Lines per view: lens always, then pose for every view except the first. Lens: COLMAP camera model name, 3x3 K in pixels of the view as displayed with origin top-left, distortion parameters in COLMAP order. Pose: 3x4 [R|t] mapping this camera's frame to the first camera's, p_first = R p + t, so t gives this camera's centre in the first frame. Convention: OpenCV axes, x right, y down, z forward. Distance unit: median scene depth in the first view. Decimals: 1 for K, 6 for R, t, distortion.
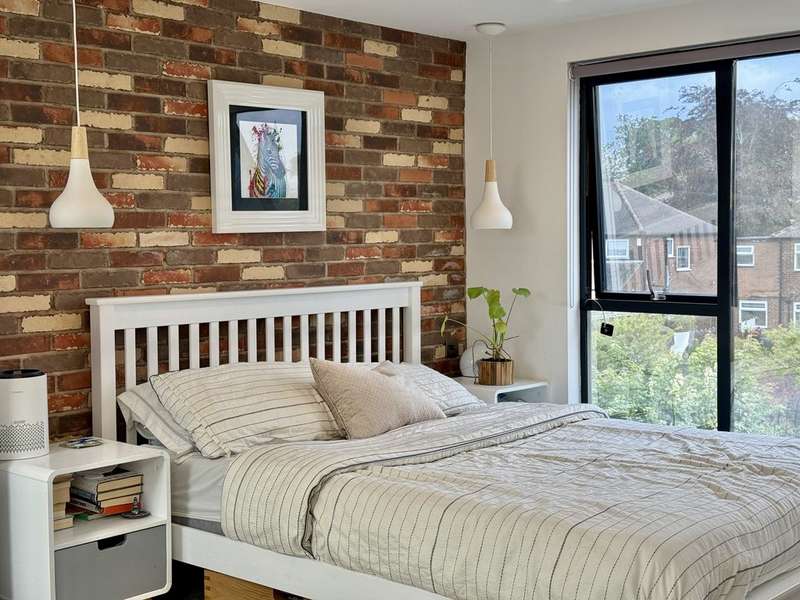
lens RADIAL K [[1112.4, 0, 400.0], [0, 1112.4, 300.0], [0, 0, 1]] dist [0.146312, -0.071731]
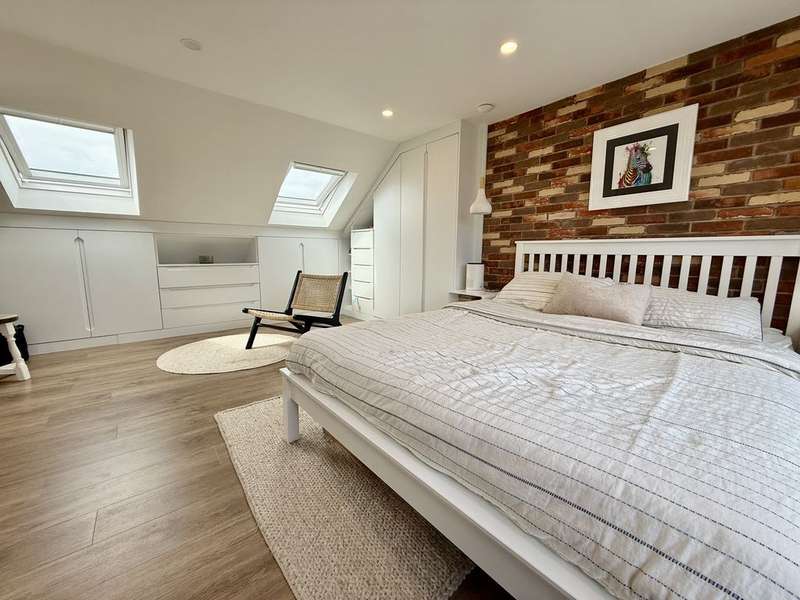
lens RADIAL K [[319.1, 0, 398.7], [0, 319.1, 298.0], [0, 0, 1]] dist [0.002093, -0.000104]
pose [[-0.135846, 0.148618, -0.979520, 0.465824], [-0.063543, 0.985342, 0.158314, 0.026234], [0.988690, 0.083748, -0.124411, 0.732349]]
